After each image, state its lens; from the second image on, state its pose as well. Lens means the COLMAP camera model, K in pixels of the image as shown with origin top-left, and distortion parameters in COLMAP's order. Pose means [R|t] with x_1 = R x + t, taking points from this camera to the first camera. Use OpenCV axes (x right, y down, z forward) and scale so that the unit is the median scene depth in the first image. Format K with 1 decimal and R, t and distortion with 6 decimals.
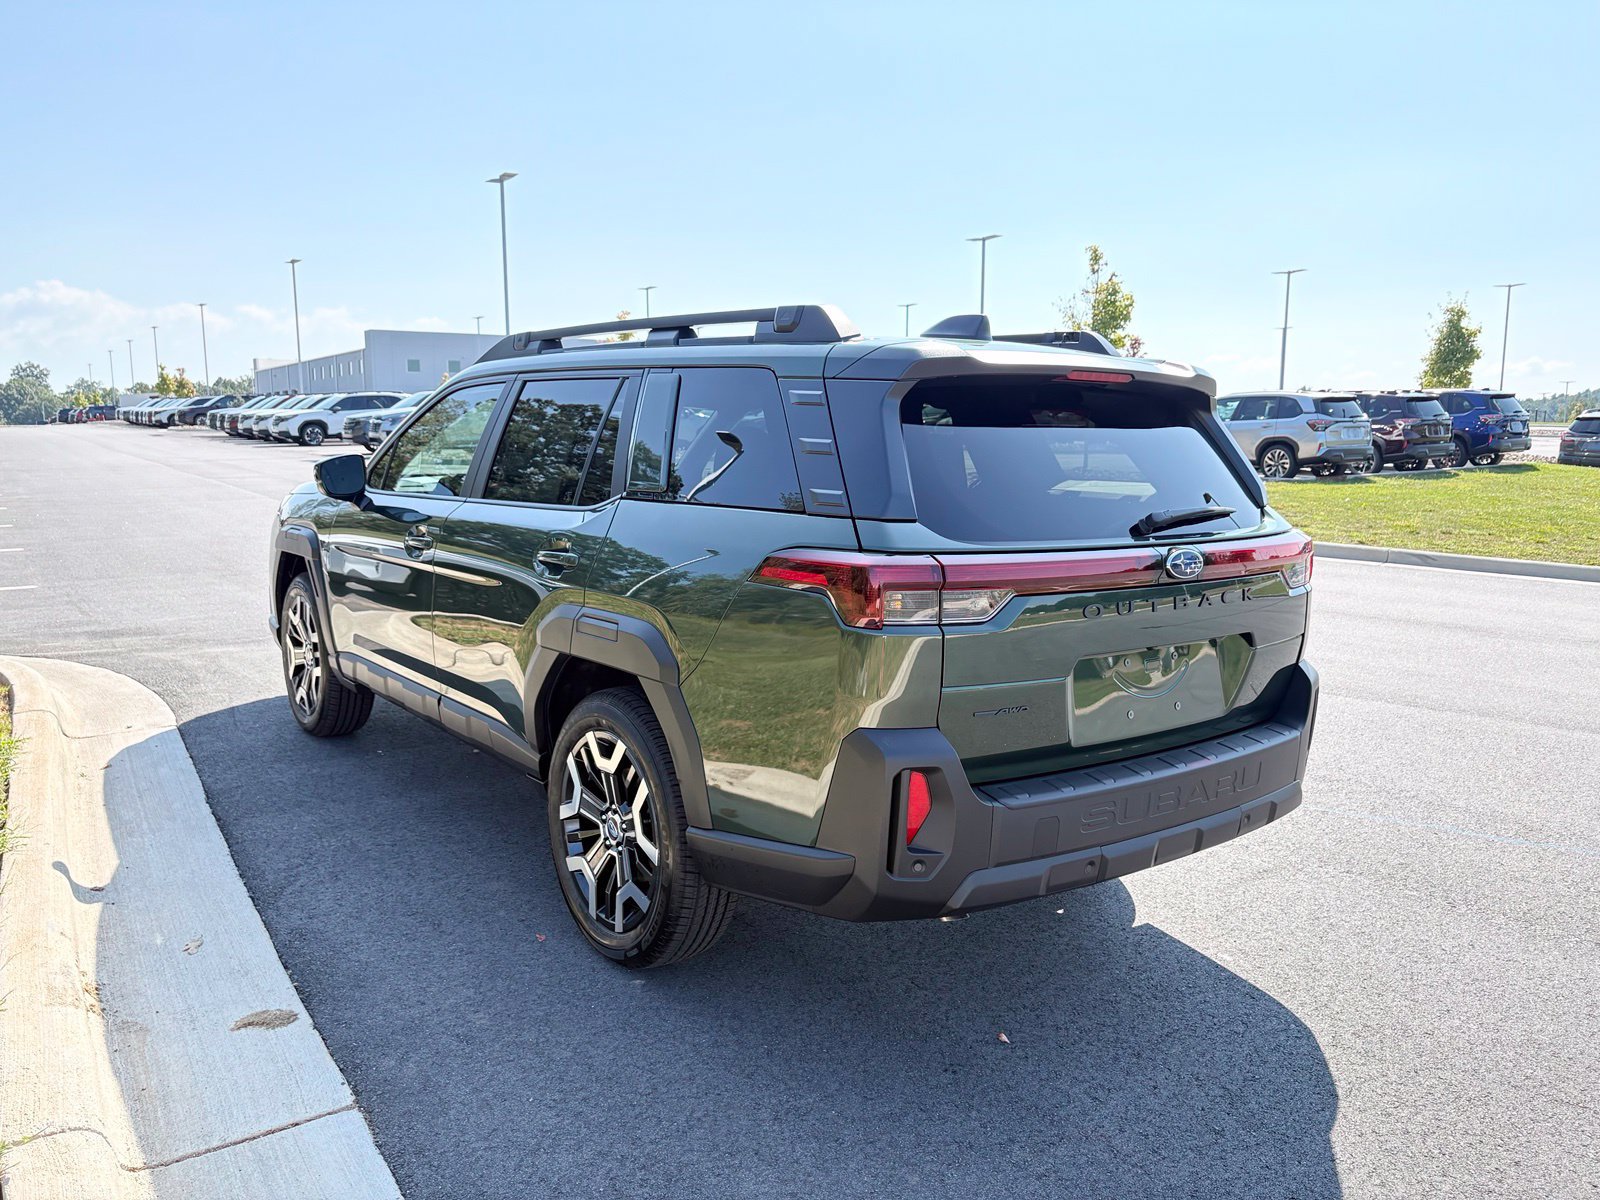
lens RADIAL K [[1202.2, 0, 808.1], [0, 1202.2, 612.6], [0, 0, 1]] dist [0.042624, -0.040816]
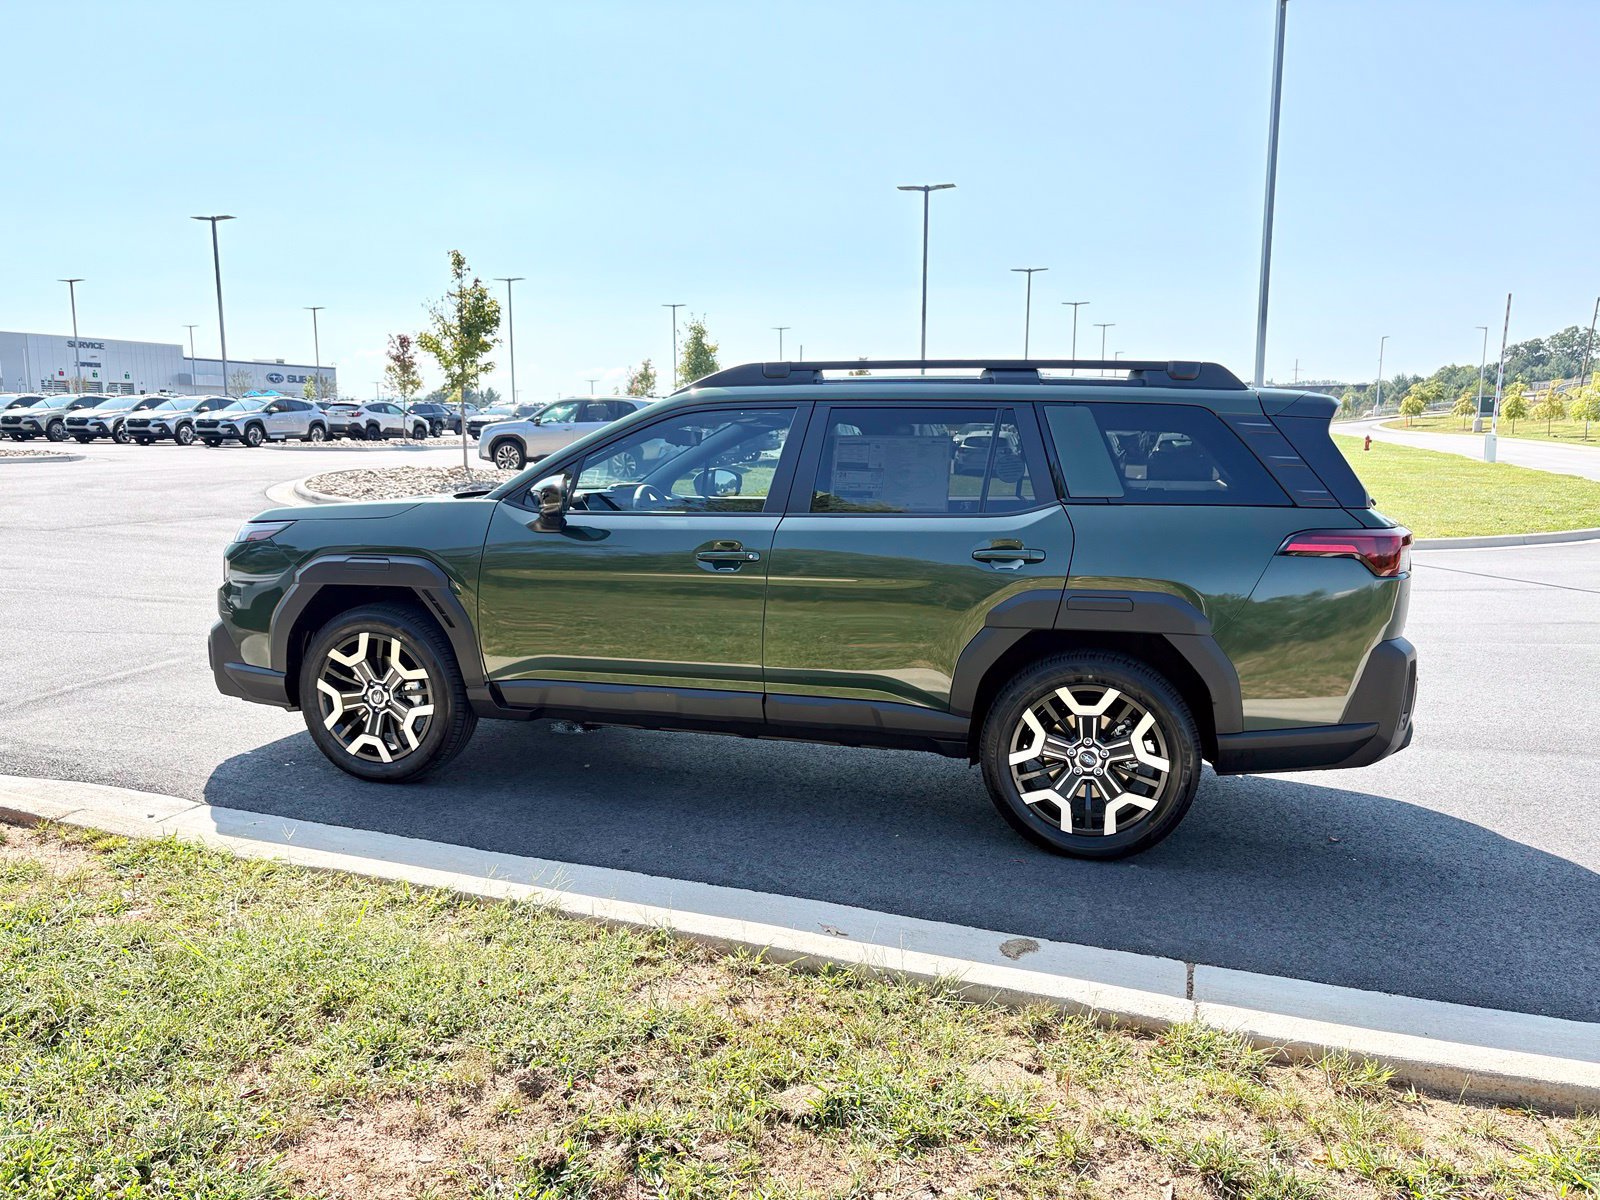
lens RADIAL K [[1202.2, 0, 807.1], [0, 1202.2, 605.7], [0, 0, 1]] dist [0.042624, -0.040816]
pose [[0.793081, -0.088544, 0.602646, -1.000680], [0.090481, 0.995527, 0.027196, -0.040311], [-0.602358, 0.032959, 0.797545, 0.123760]]
